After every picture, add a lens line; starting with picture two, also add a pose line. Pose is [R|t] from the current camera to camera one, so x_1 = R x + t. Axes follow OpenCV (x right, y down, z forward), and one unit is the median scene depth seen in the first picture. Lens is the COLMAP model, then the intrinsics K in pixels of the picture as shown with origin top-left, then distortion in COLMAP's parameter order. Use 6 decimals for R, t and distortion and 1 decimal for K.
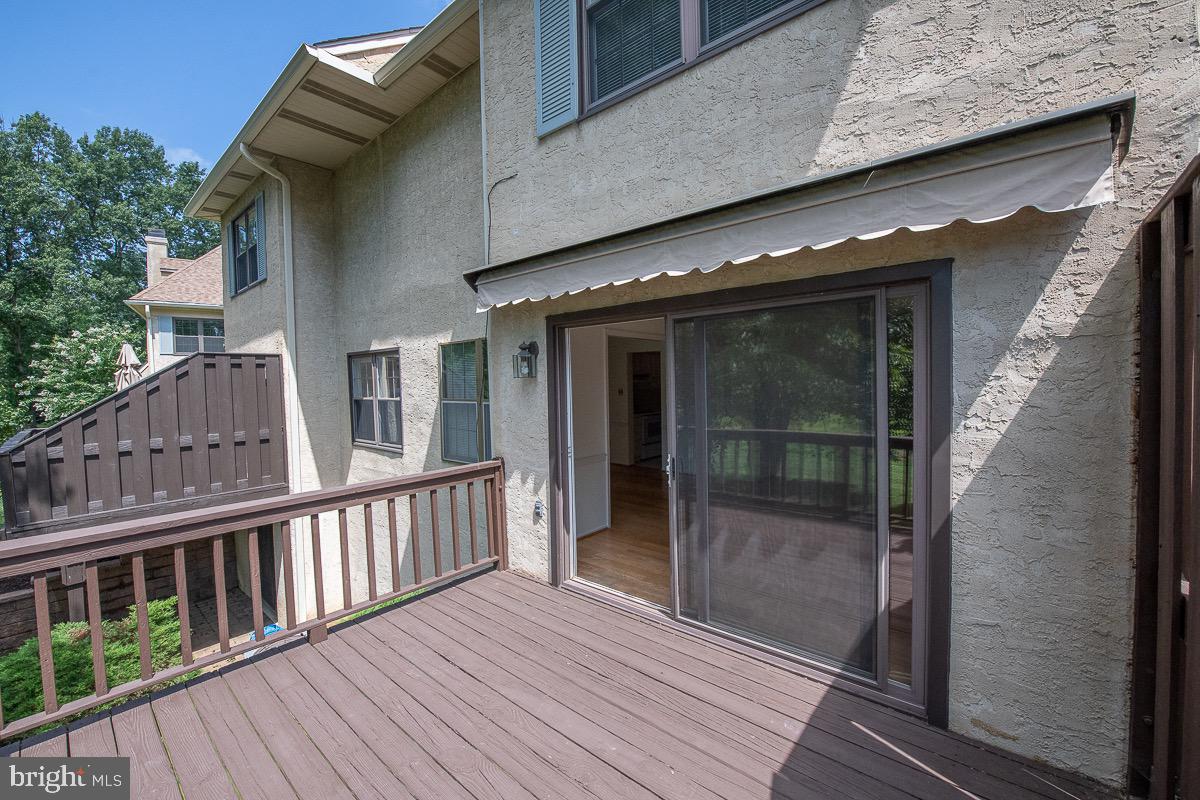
lens RADIAL K [[479.2, 0, 599.7], [0, 479.2, 398.3], [0, 0, 1]] dist [-0.017854, -0.001114]
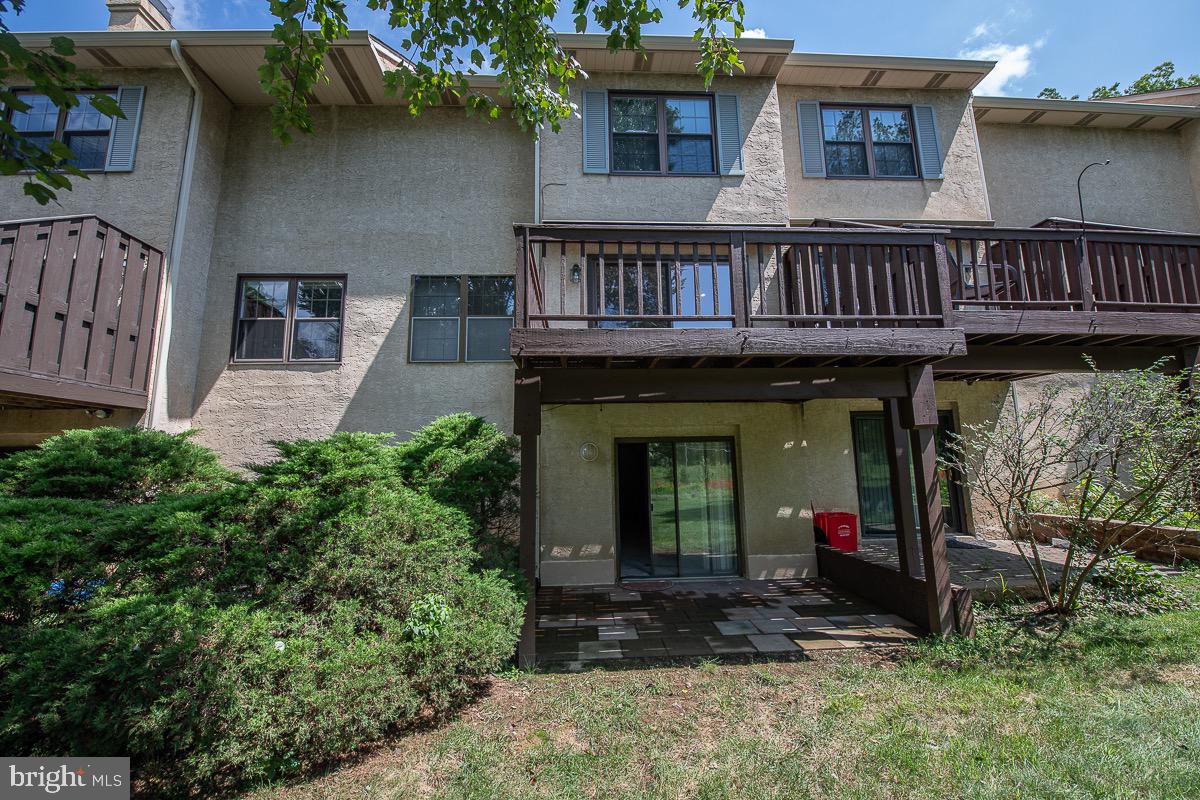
lens RADIAL K [[479.2, 0, 599.1], [0, 479.2, 399.8], [0, 0, 1]] dist [-0.017854, -0.001114]
pose [[0.734687, 0.105365, 0.670174, -1.391515], [0.026244, 0.982712, -0.183272, 0.820313], [-0.677899, 0.152235, 0.719220, -0.395218]]
